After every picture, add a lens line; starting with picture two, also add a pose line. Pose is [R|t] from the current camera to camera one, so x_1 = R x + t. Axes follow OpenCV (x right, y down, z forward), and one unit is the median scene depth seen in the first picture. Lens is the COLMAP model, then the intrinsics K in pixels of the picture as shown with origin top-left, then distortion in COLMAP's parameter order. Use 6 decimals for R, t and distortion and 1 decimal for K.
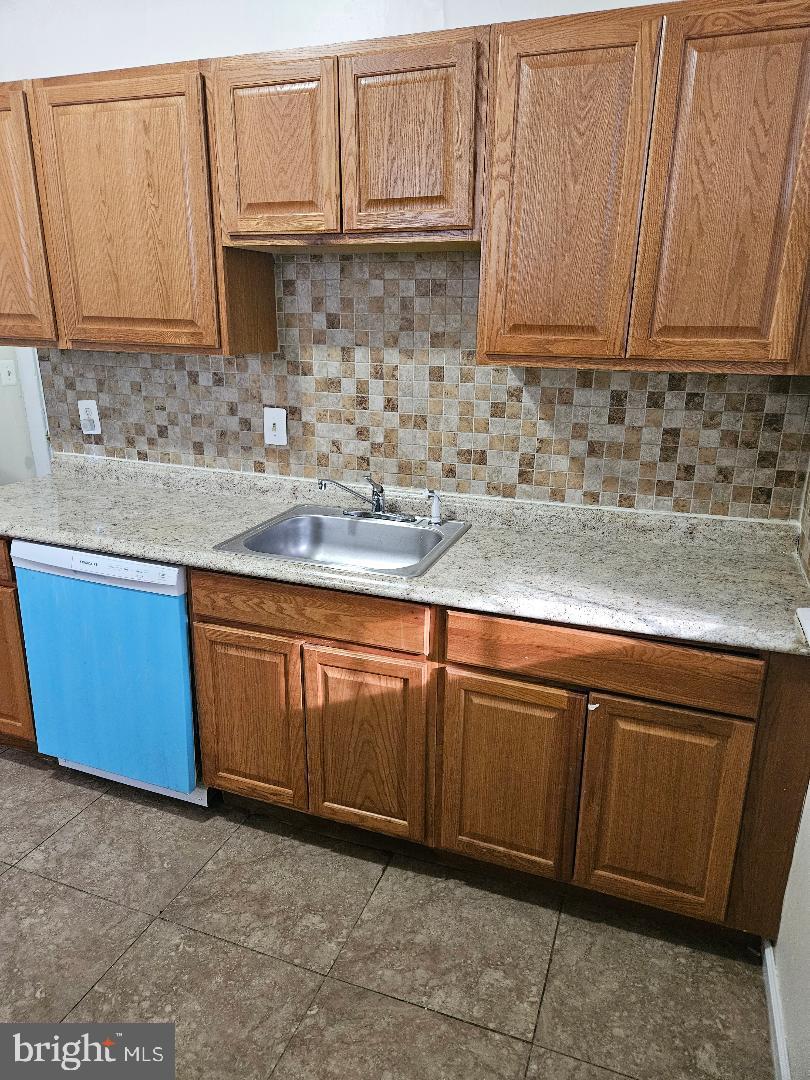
lens RADIAL K [[733.6, 0, 403.9], [0, 733.6, 540.7], [0, 0, 1]] dist [0.065020, -0.034557]
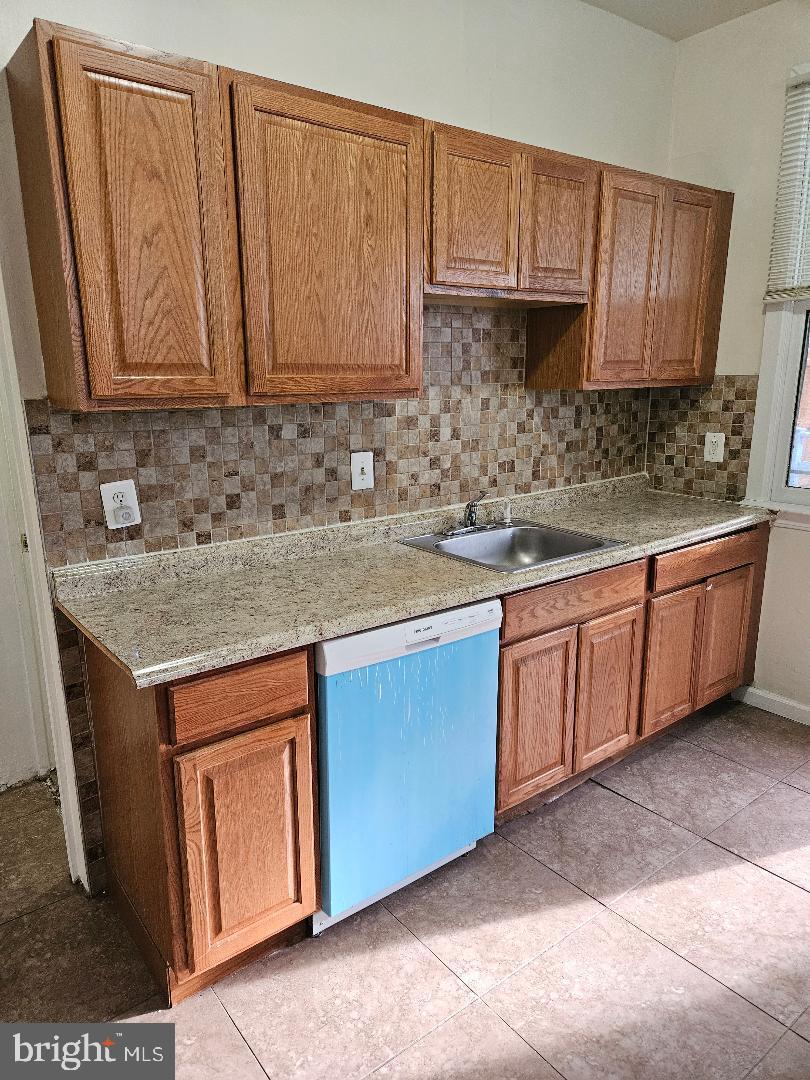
lens RADIAL K [[733.6, 0, 402.6], [0, 733.6, 538.9], [0, 0, 1]] dist [0.065020, -0.034557]
pose [[0.514099, -0.210803, 0.831423, -1.009026], [0.269049, 0.960039, 0.077050, -0.132046], [-0.814441, 0.184082, 0.550272, 0.443057]]
